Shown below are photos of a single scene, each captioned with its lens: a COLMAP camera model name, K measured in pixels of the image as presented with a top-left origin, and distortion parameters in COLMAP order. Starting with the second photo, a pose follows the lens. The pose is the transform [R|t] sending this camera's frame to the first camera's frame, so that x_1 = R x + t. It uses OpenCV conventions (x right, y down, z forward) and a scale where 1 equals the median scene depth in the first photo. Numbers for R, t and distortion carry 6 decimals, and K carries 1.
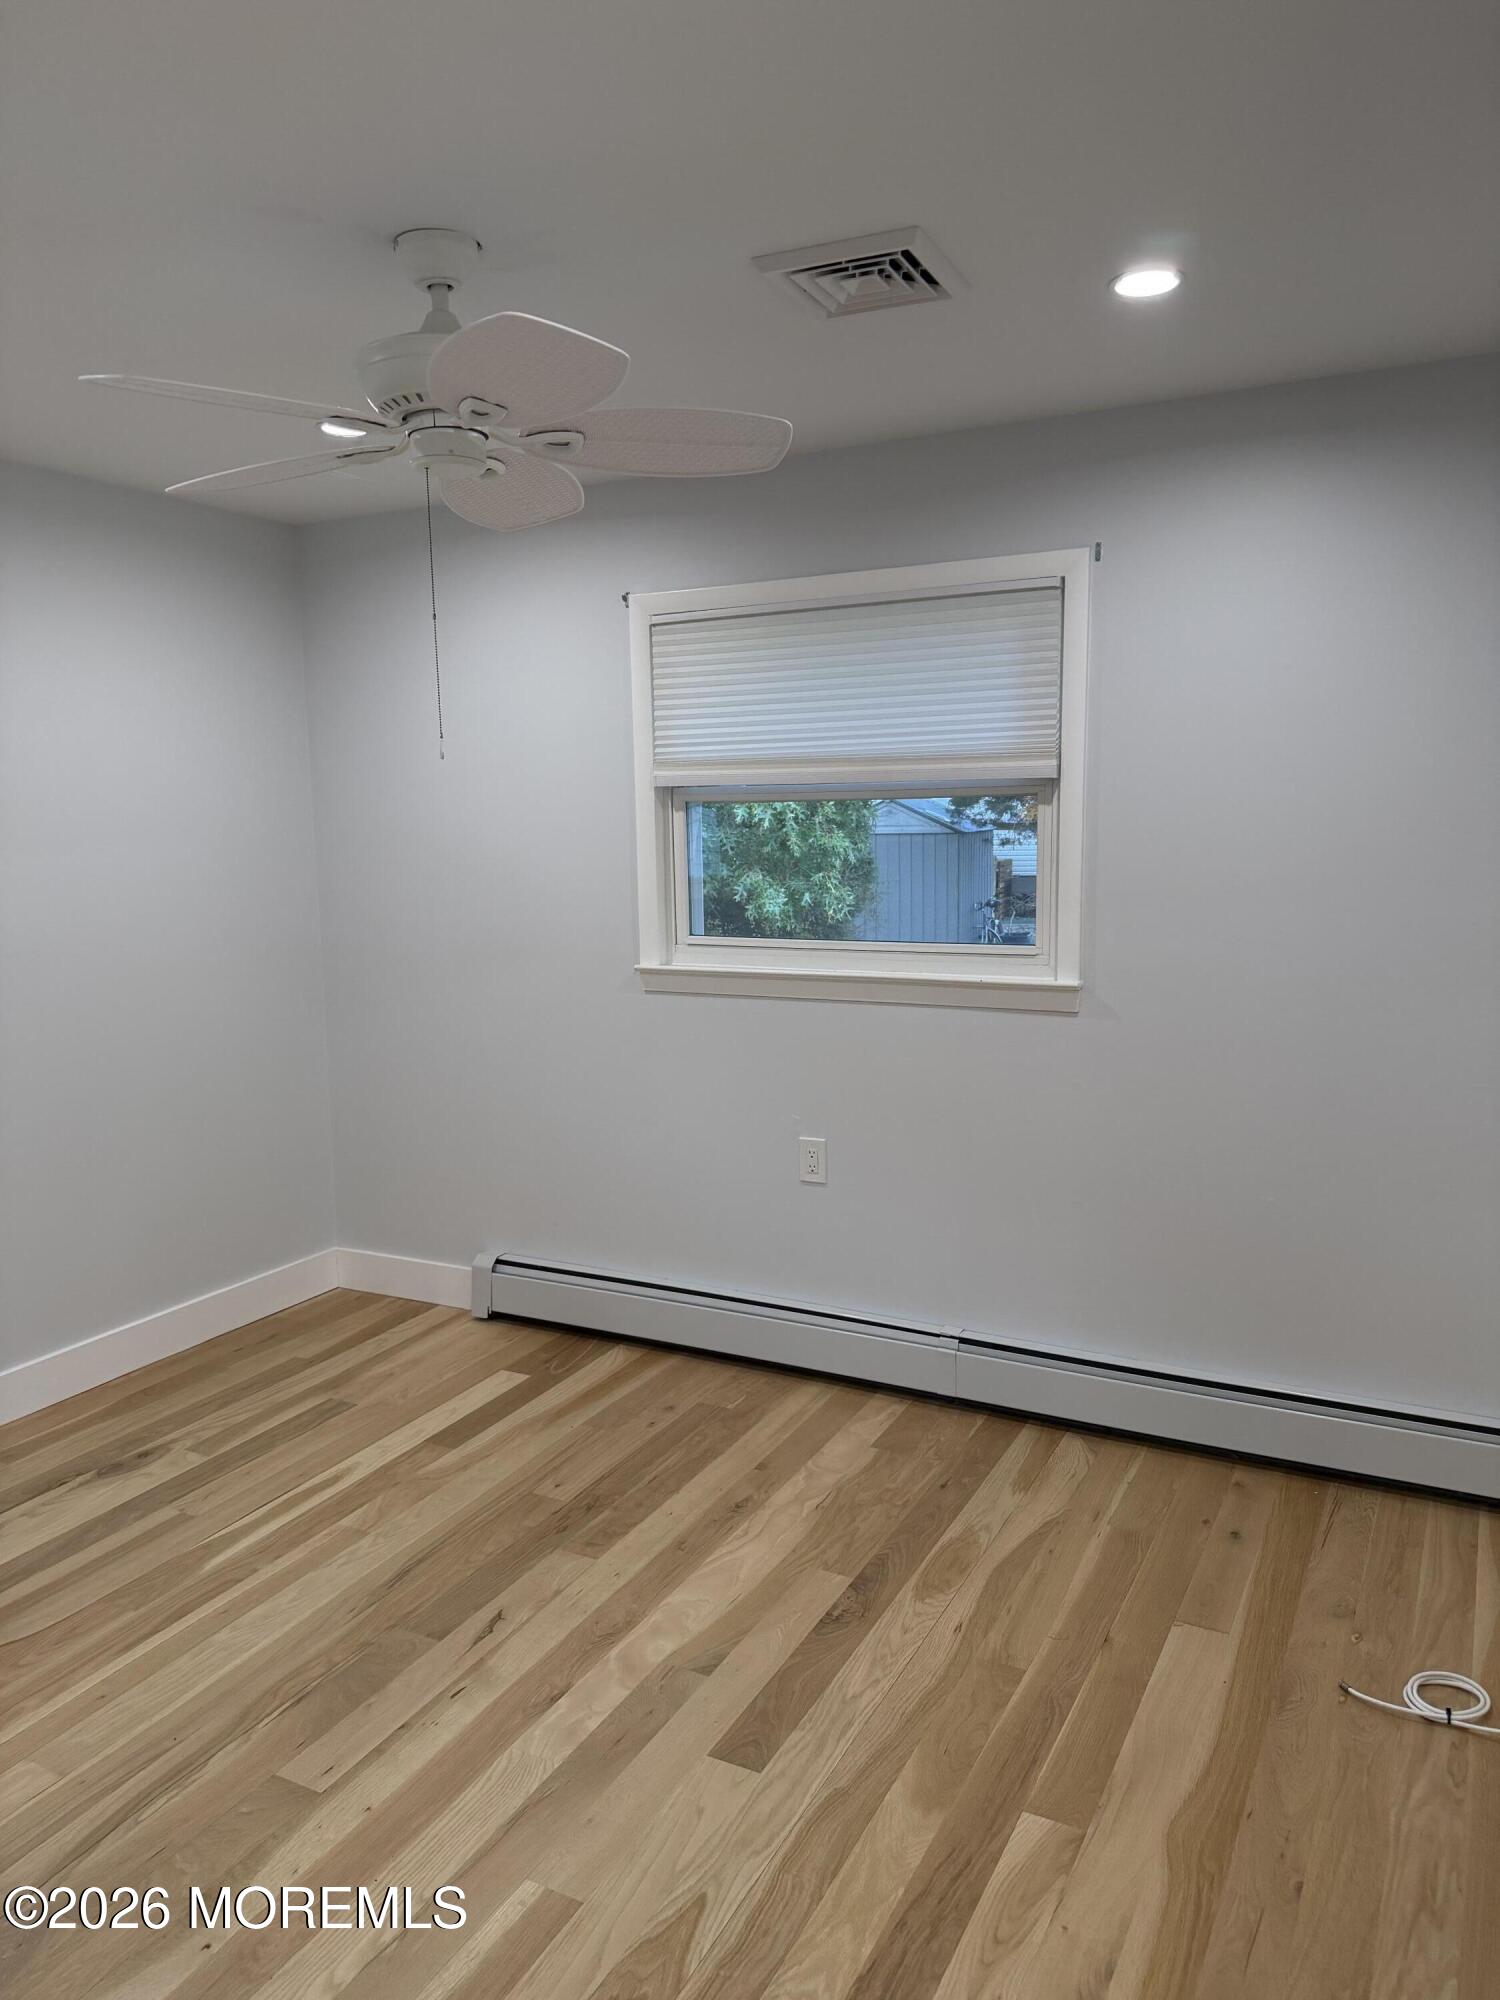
lens RADIAL K [[1410.7, 0, 772.2], [0, 1410.7, 1003.0], [0, 0, 1]] dist [0.051193, -0.053340]
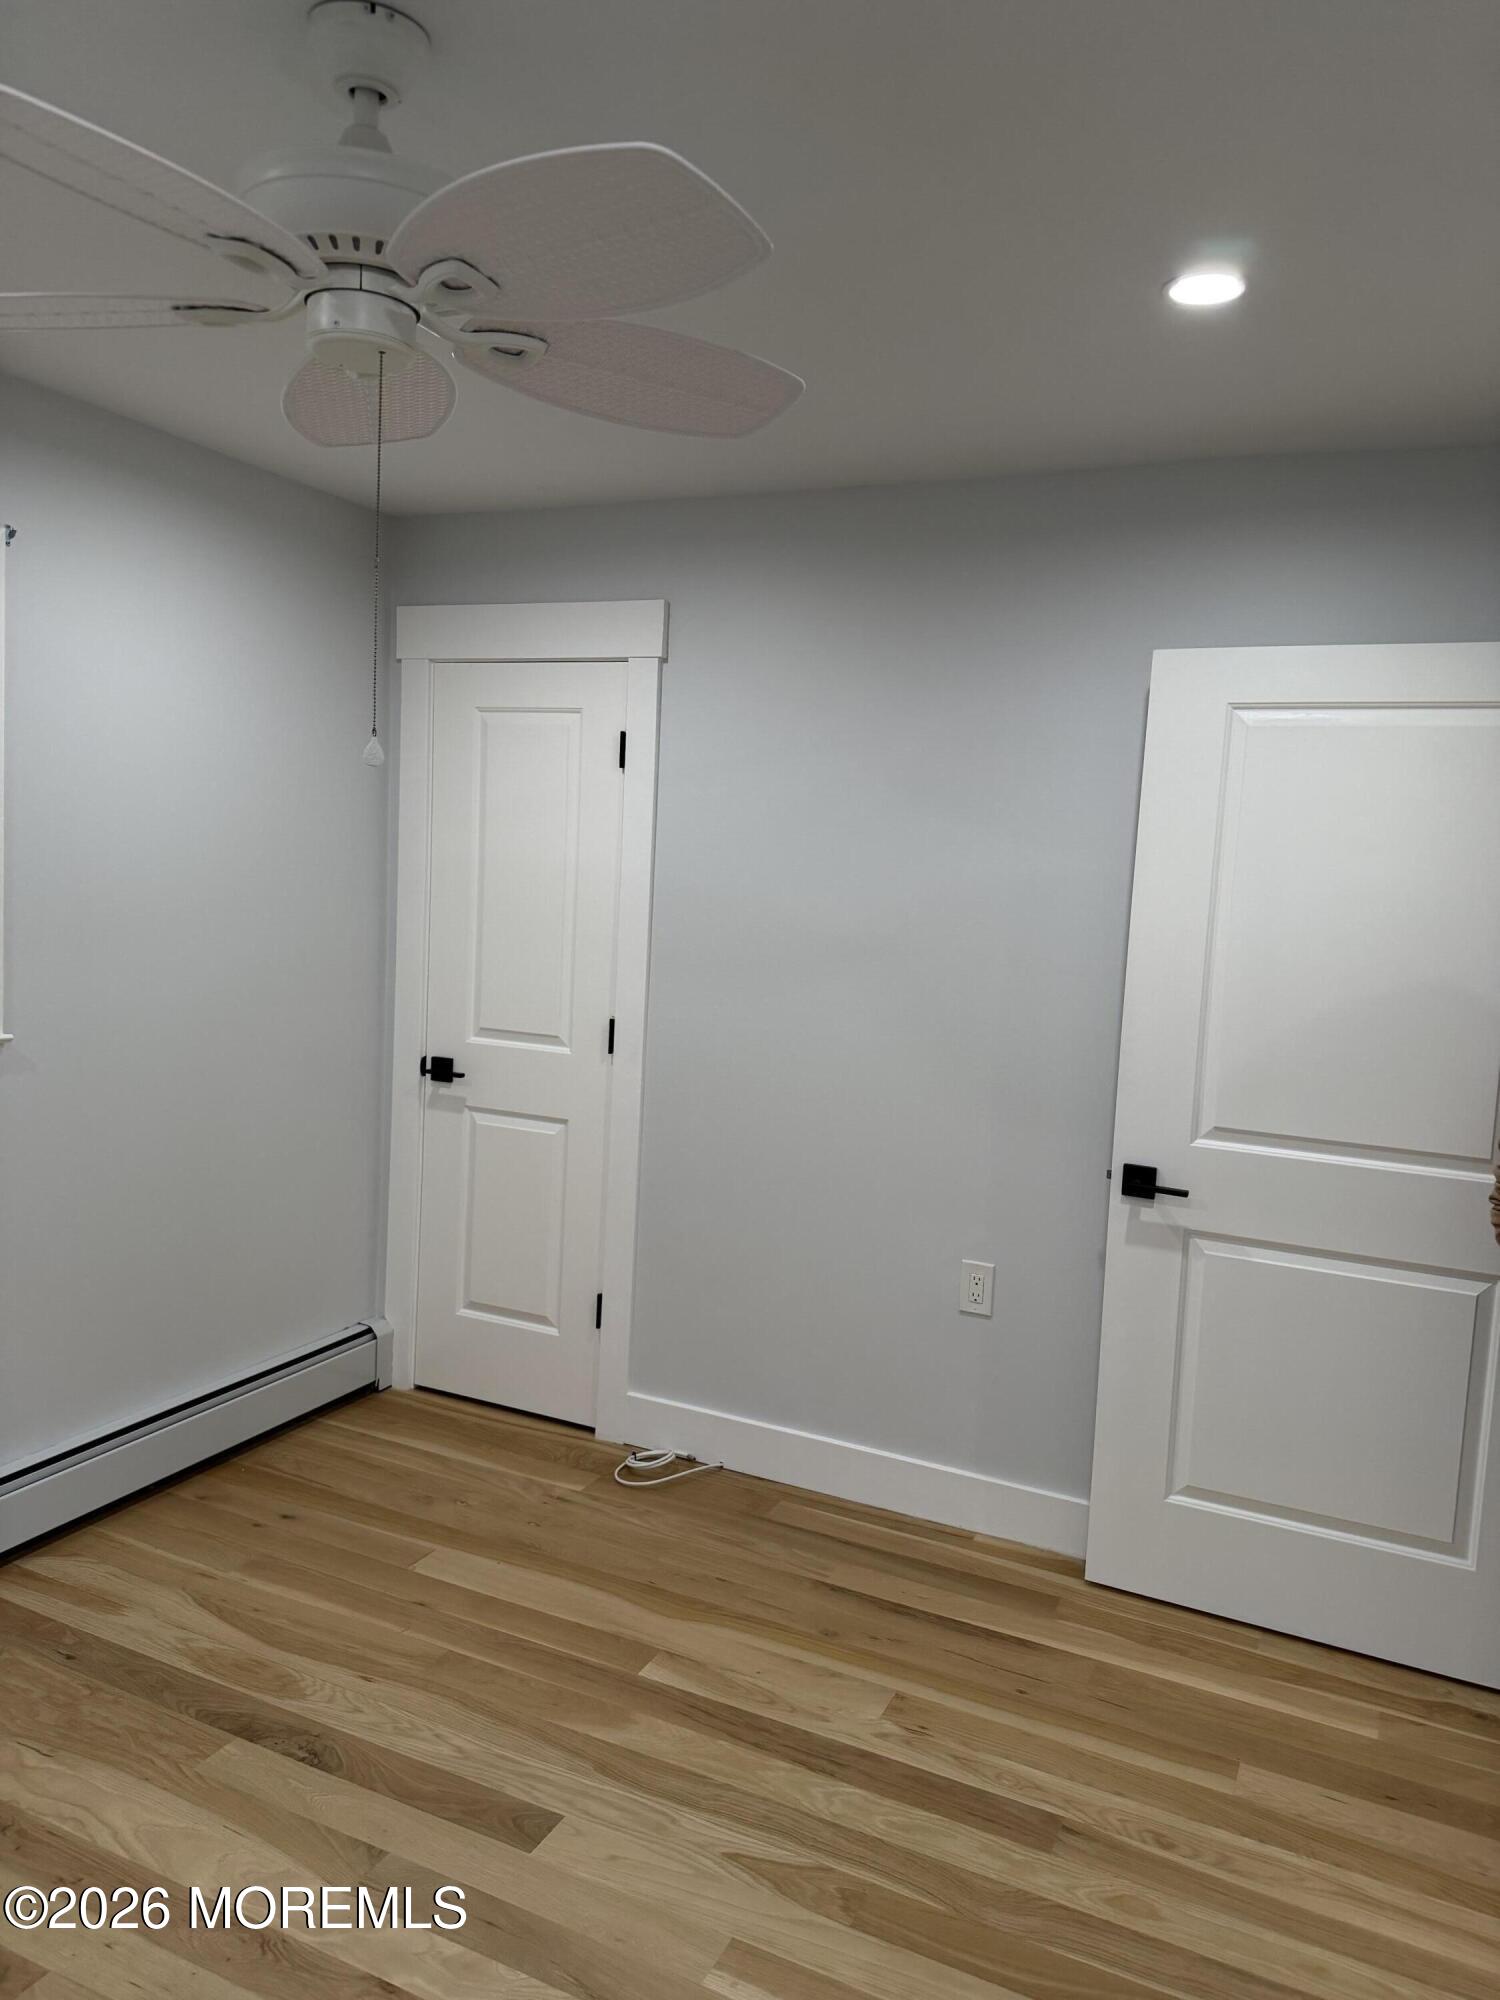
lens RADIAL K [[1406.9, 0, 760.5], [0, 1406.9, 998.8], [0, 0, 1]] dist [0.019084, -0.025913]
pose [[-0.032150, -0.078070, 0.996429, -0.849150], [0.086911, 0.992950, 0.080601, -0.083270], [-0.995697, 0.089192, -0.025139, 0.749301]]
